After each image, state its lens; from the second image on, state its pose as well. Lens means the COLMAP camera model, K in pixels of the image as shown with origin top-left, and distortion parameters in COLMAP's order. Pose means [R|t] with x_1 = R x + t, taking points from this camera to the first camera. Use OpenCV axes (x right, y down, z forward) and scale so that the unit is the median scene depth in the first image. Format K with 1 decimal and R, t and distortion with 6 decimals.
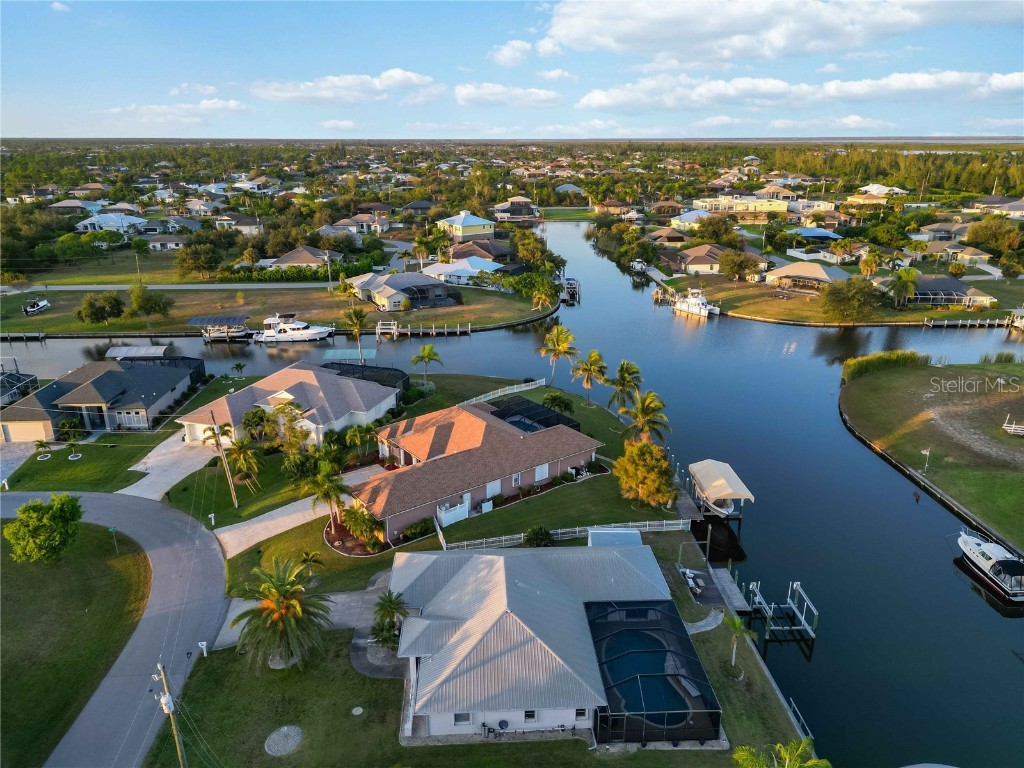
lens RADIAL K [[720.9, 0, 509.8], [0, 720.9, 382.3], [0, 0, 1]] dist [0.043389, -0.023074]
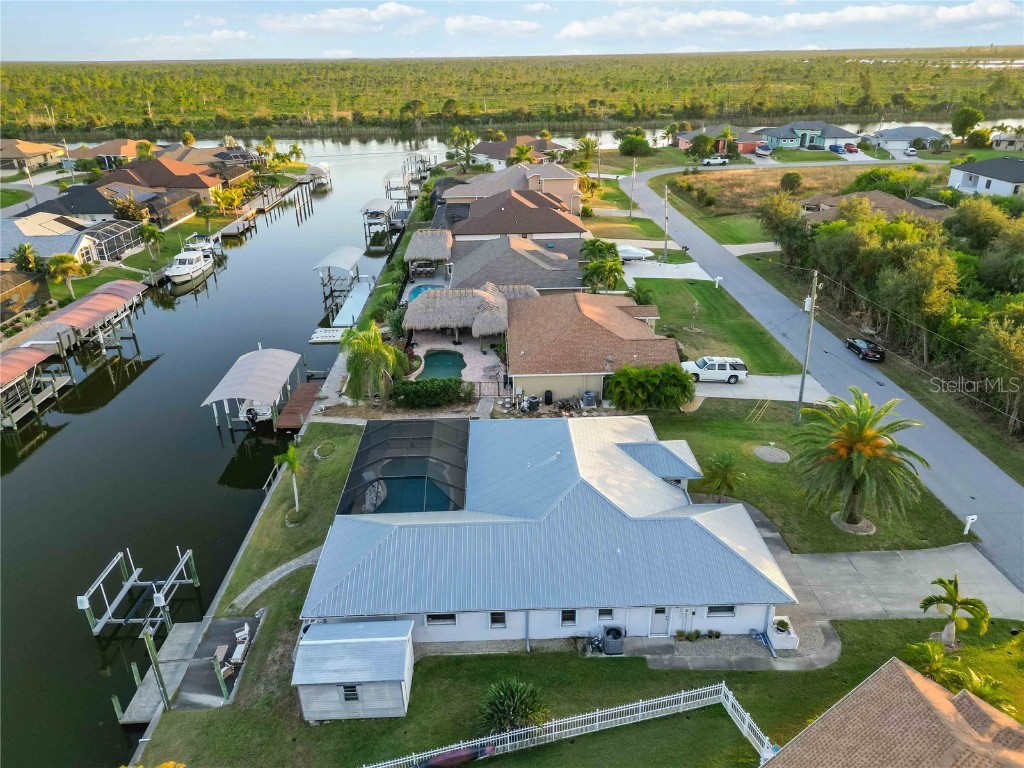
lens RADIAL K [[718.3, 0, 510.1], [0, 718.3, 380.6], [0, 0, 1]] dist [0.069807, -0.064850]
pose [[-0.999583, 0.008717, 0.027514, 0.027189], [0.025133, 0.731549, 0.681326, -0.202493], [-0.014188, 0.681734, -0.731463, 1.075514]]
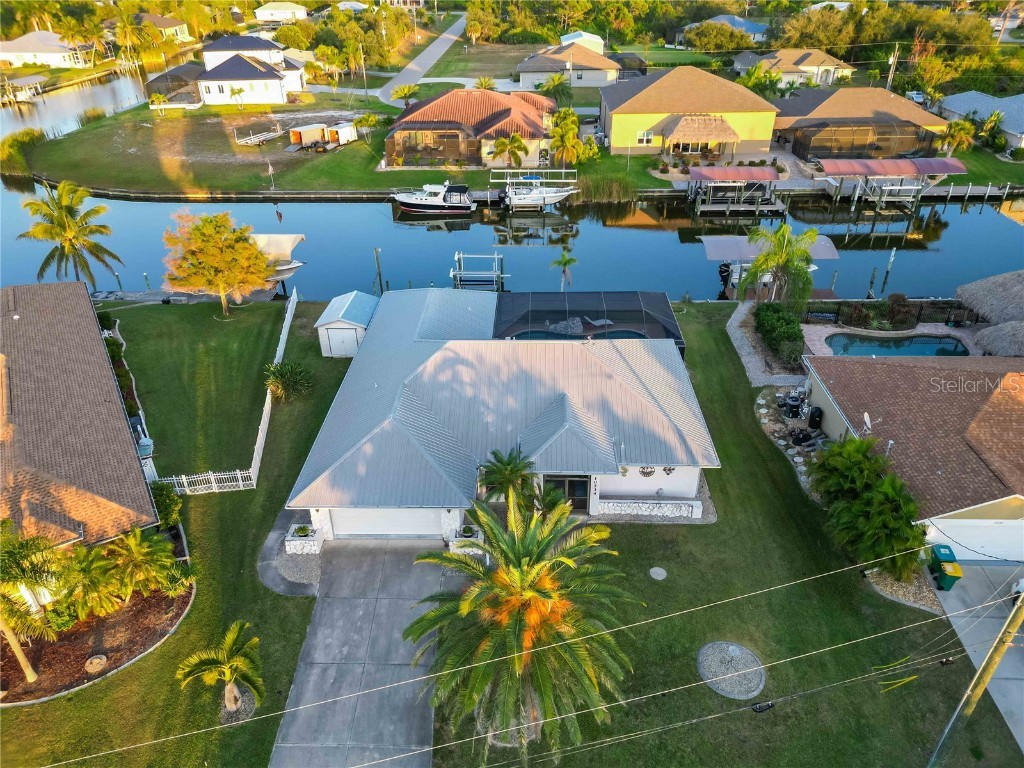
lens RADIAL K [[718.3, 0, 510.1], [0, 718.3, 380.6], [0, 0, 1]] dist [0.069807, -0.064850]
pose [[0.081107, -0.504743, 0.859451, -0.434606], [0.332622, 0.826565, 0.454040, -0.000872], [-0.939566, 0.249047, 0.234929, 0.613094]]
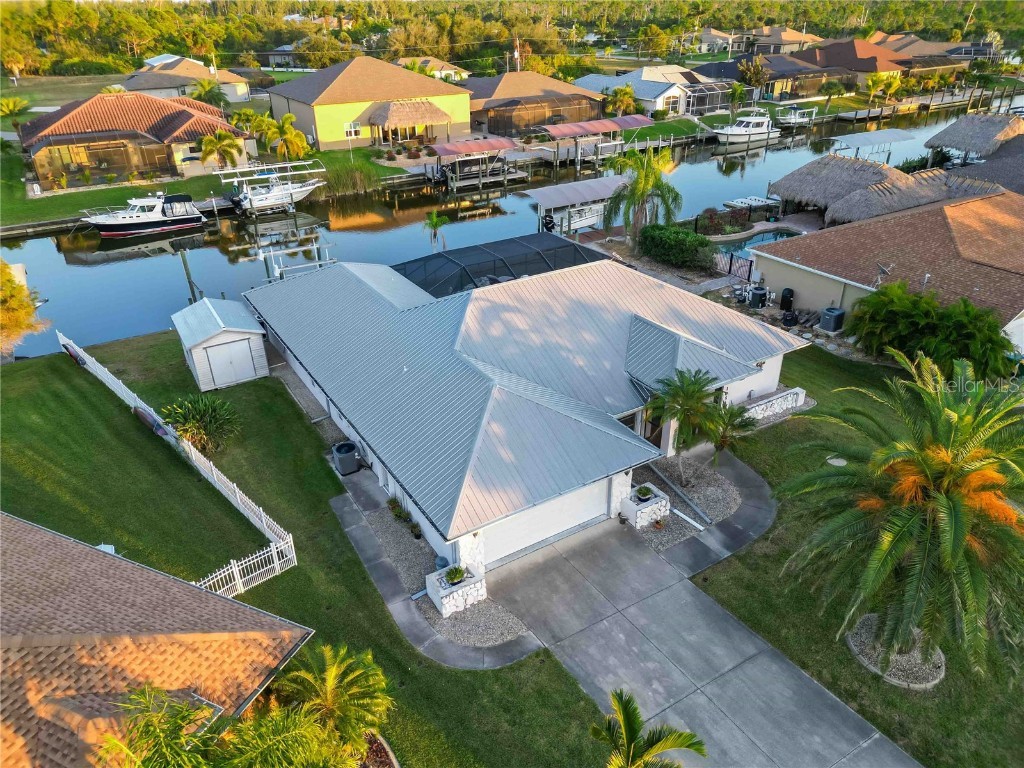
lens RADIAL K [[720.9, 0, 509.8], [0, 720.9, 382.3], [0, 0, 1]] dist [0.043389, -0.023074]
pose [[-0.482039, -0.400306, 0.779355, -0.324332], [0.296236, 0.762669, 0.574961, 0.012279], [-0.824550, 0.508026, -0.249051, 0.859727]]
